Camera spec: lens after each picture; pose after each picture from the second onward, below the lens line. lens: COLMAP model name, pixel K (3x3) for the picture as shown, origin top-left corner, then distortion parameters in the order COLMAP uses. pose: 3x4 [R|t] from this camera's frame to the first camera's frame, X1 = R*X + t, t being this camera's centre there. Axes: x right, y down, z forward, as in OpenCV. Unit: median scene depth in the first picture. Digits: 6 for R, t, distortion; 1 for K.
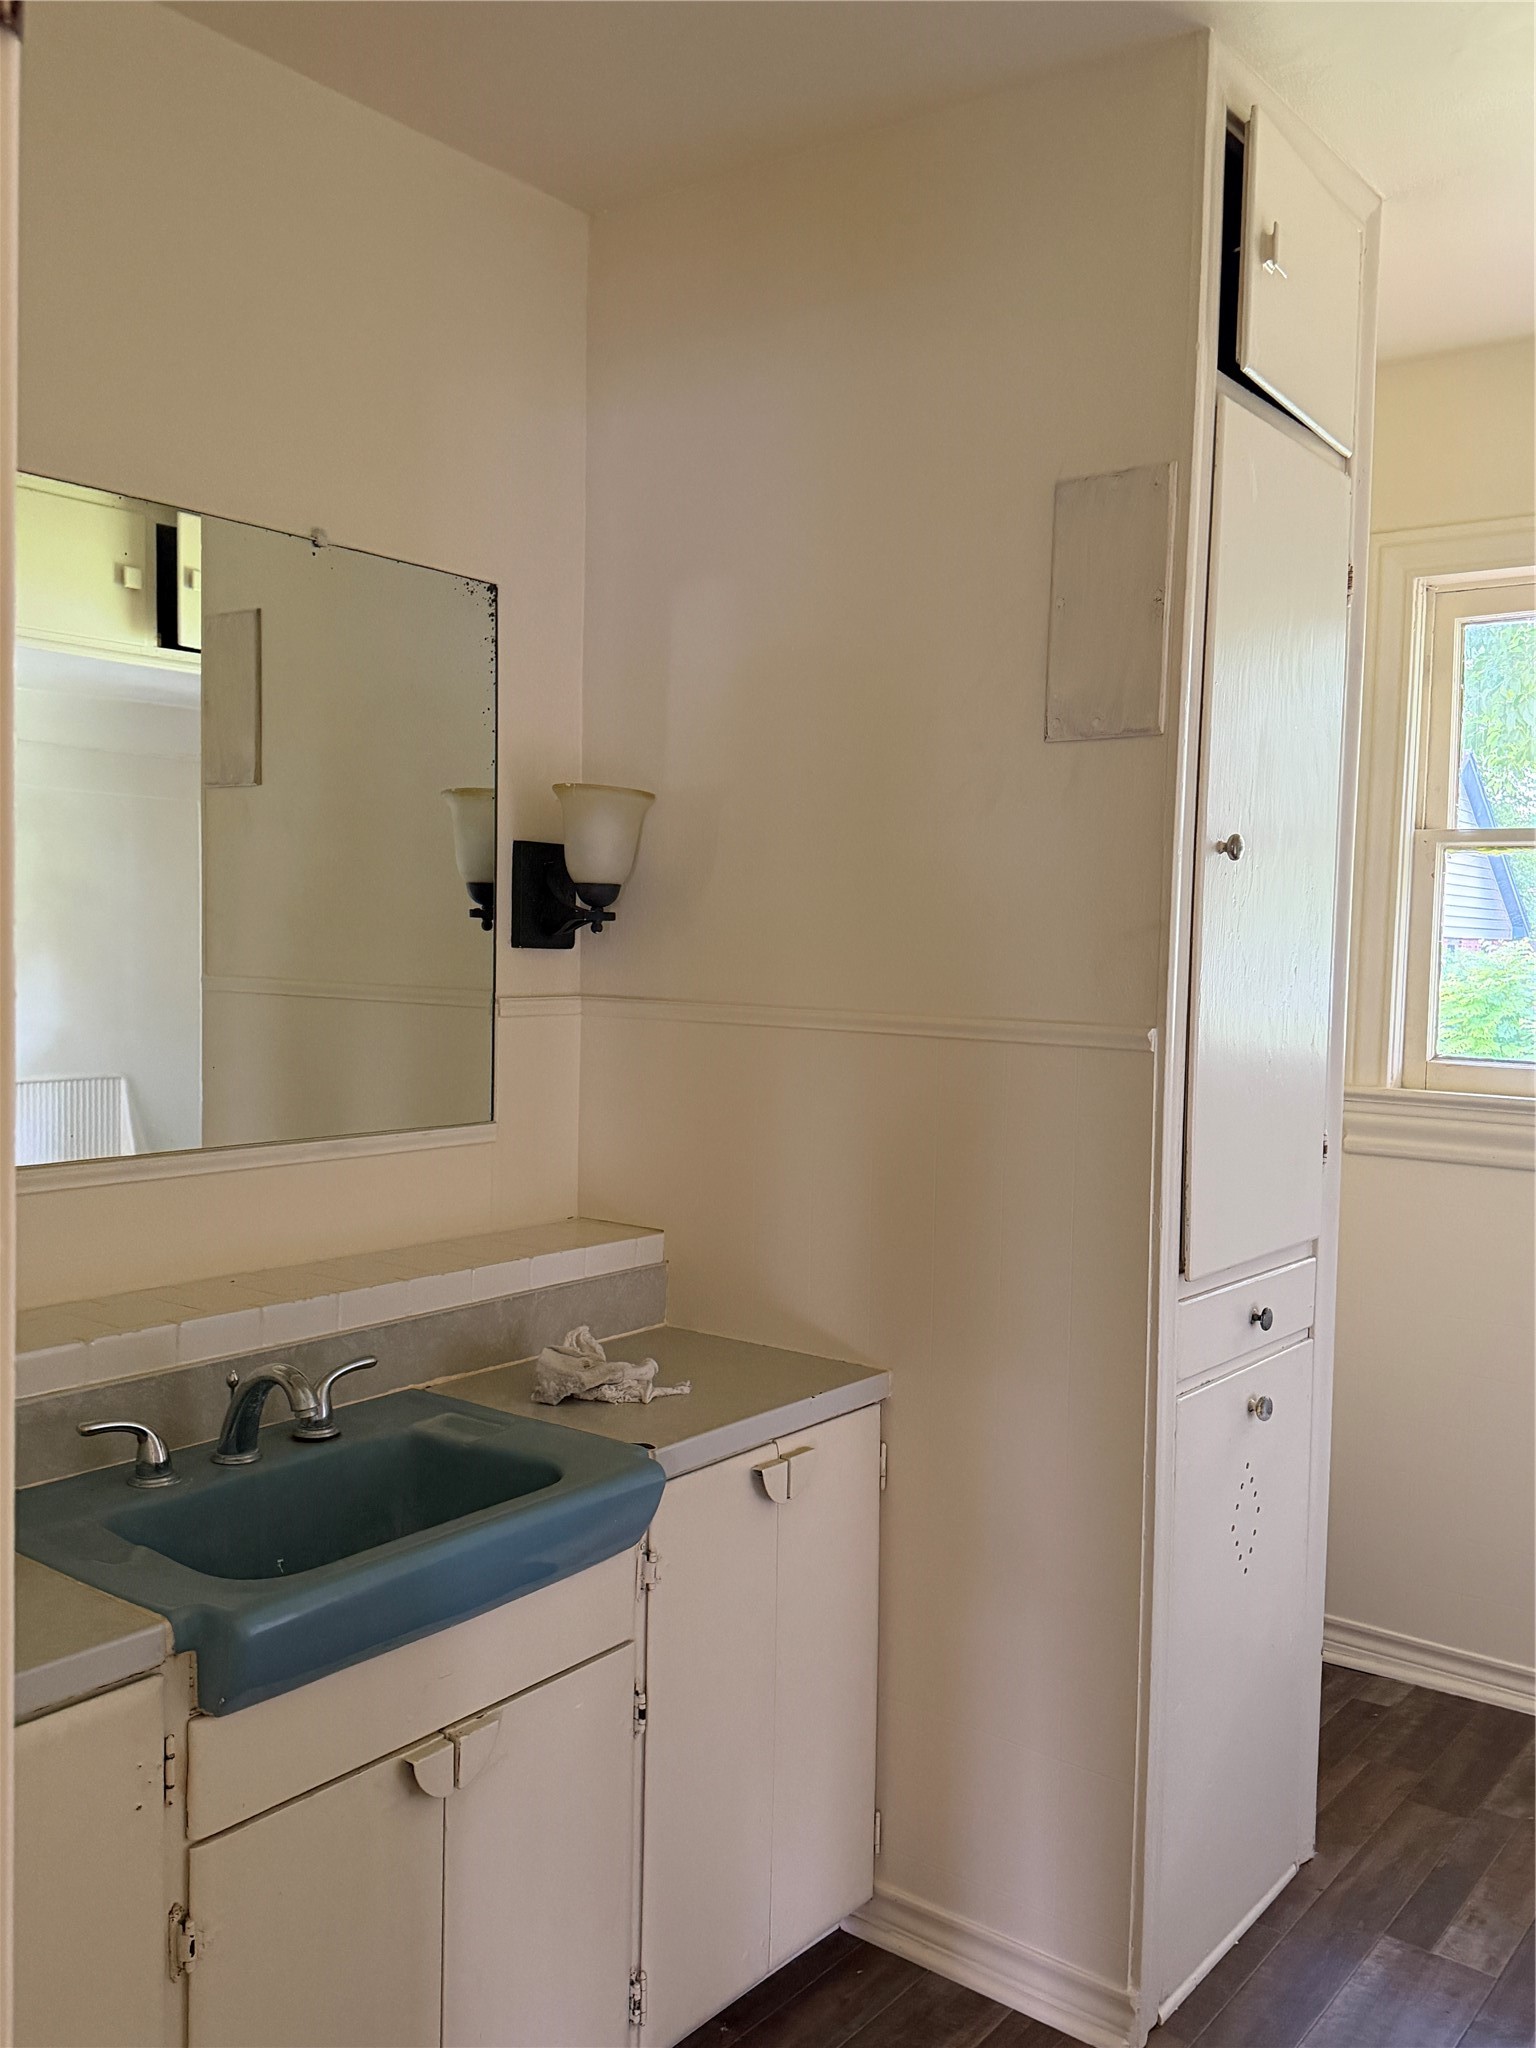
lens RADIAL K [[1730.8, 0, 766.3], [0, 1730.8, 1025.6], [0, 0, 1]] dist [-0.008487, -0.005112]
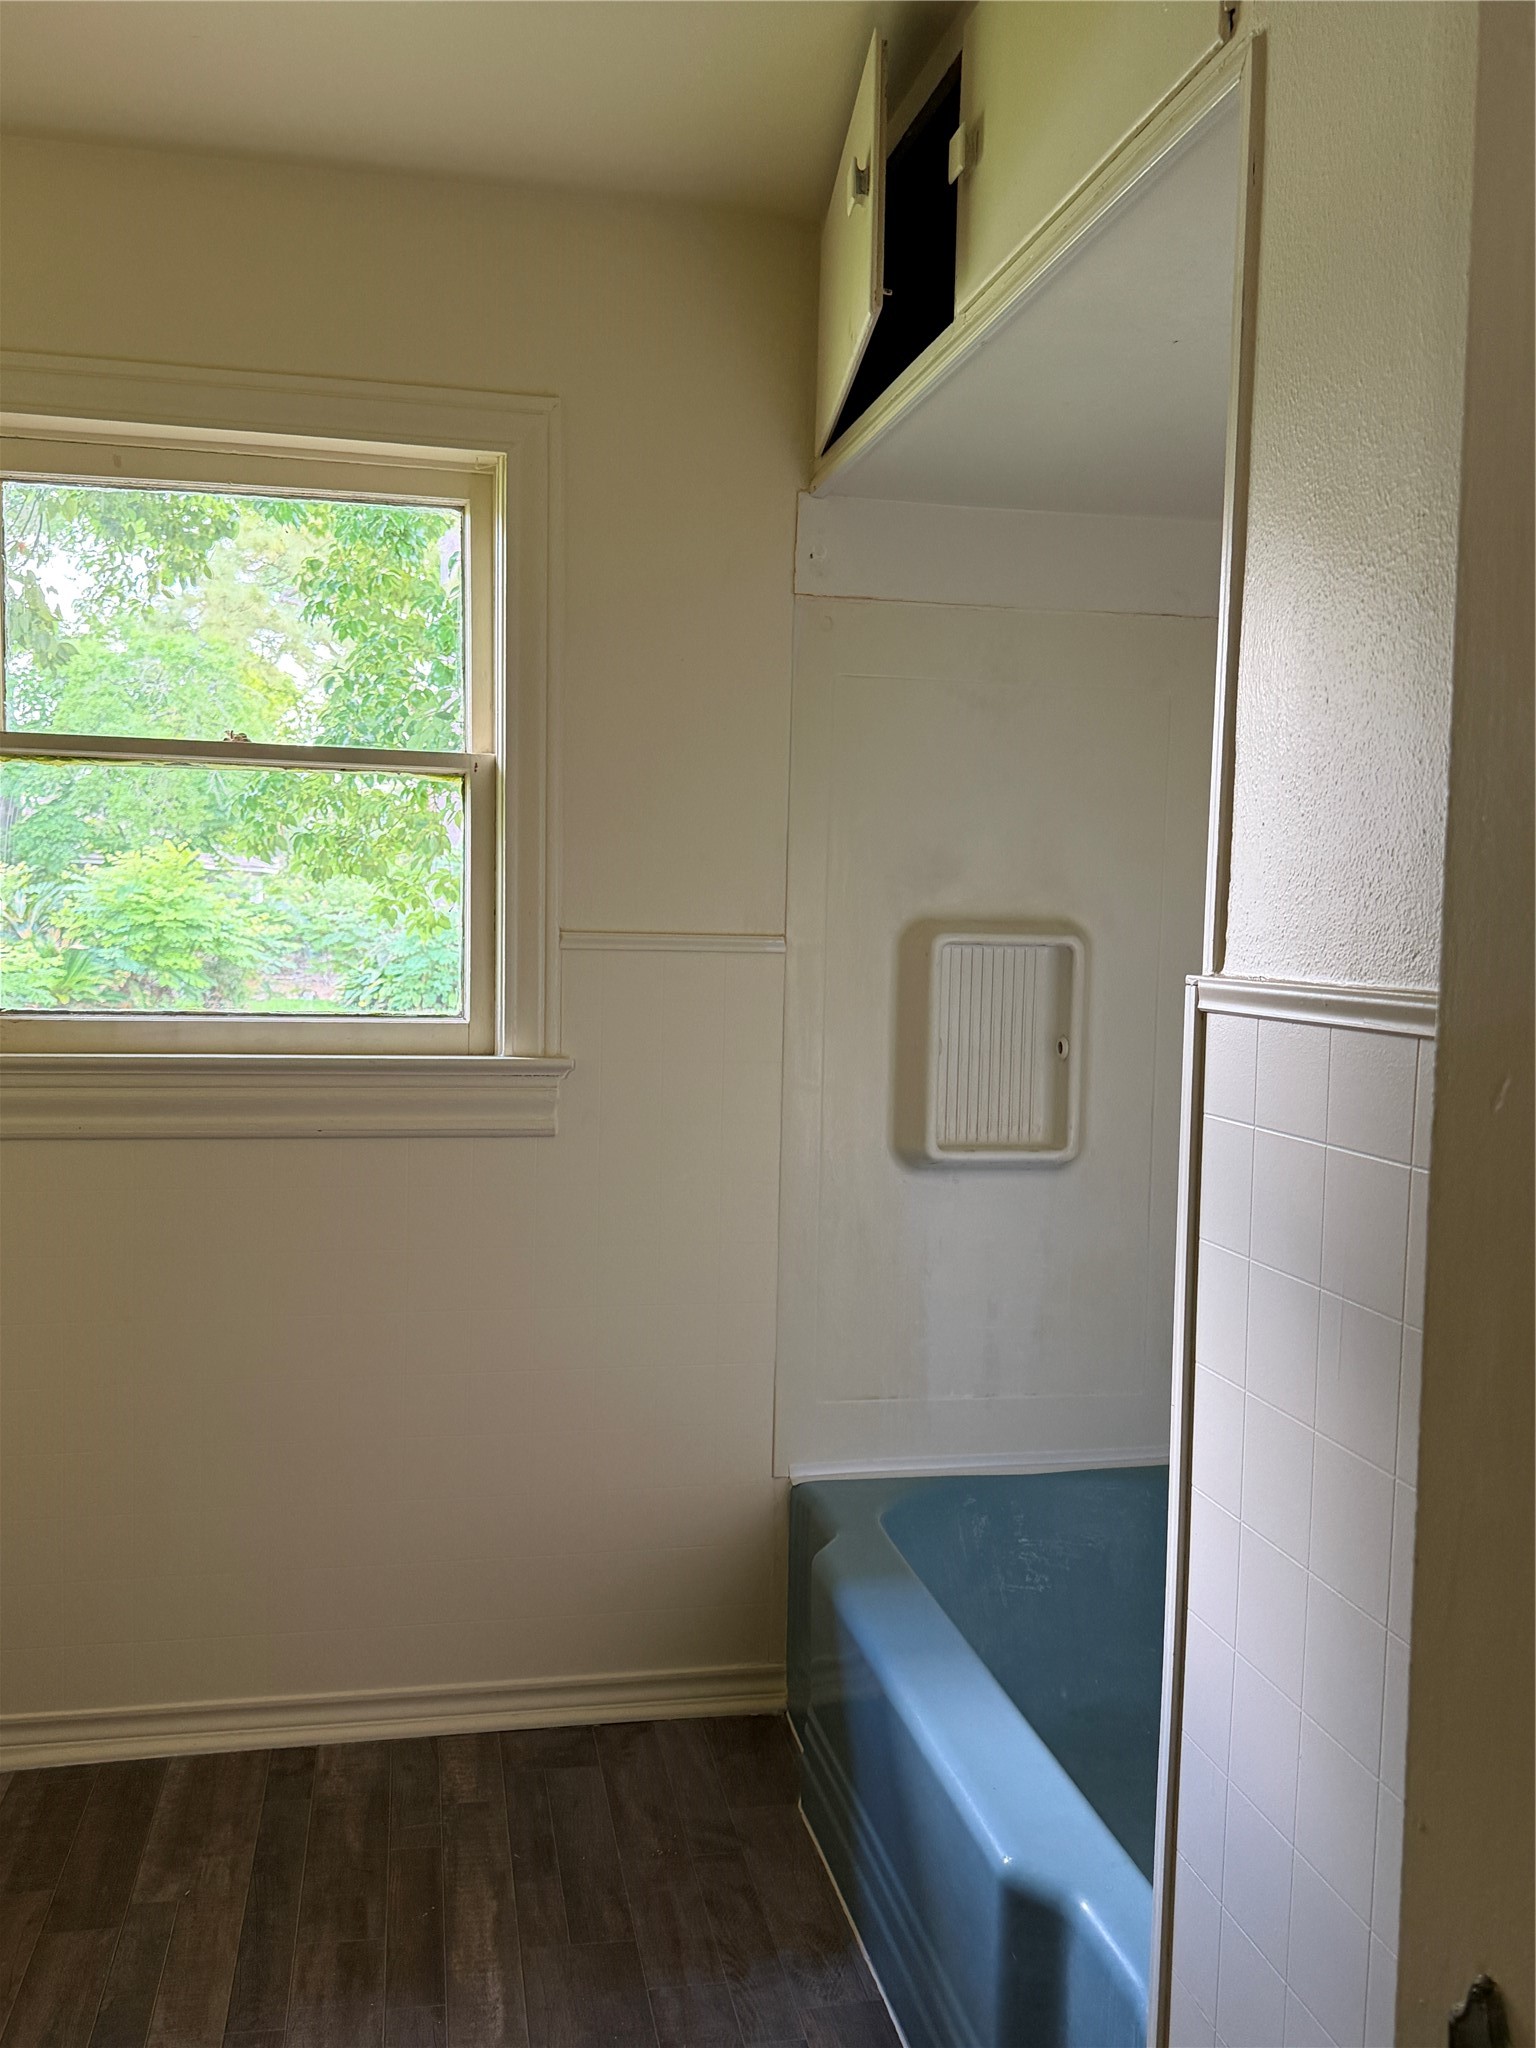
lens RADIAL K [[1730.8, 0, 762.4], [0, 1730.8, 1028.5], [0, 0, 1]] dist [-0.008487, -0.005112]
pose [[0.657149, -0.055883, 0.751687, 0.011865], [0.039886, 0.998429, 0.039358, 0.009557], [-0.752705, 0.004118, 0.658345, 0.219516]]
